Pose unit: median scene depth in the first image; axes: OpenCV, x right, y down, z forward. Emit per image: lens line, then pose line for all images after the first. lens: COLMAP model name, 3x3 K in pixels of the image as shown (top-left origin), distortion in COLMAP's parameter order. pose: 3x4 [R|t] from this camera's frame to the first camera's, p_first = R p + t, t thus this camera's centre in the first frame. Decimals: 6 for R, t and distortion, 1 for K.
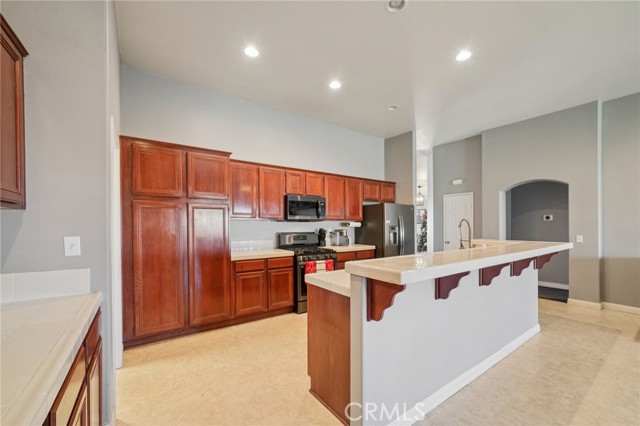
lens RADIAL K [[257.4, 0, 316.9], [0, 257.4, 225.5], [0, 0, 1]] dist [0.002315, 0.000167]
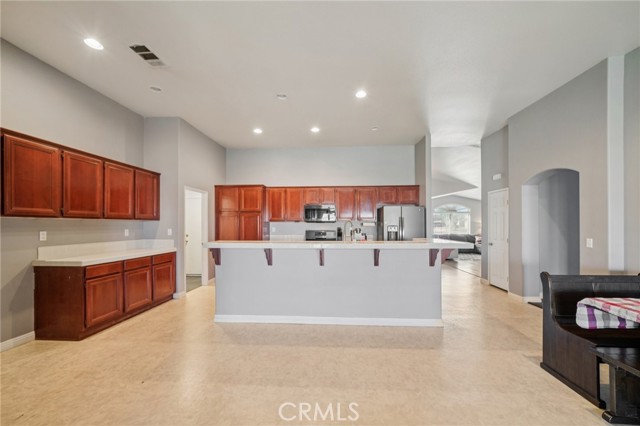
lens RADIAL K [[247.8, 0, 328.1], [0, 247.8, 225.3], [0, 0, 1]] dist [-0.004244, -0.000538]
pose [[0.787352, 0.001615, -0.616502, 0.842817], [0.000112, 0.999996, 0.002764, -0.003154], [0.616504, -0.002245, 0.787349, -0.059811]]
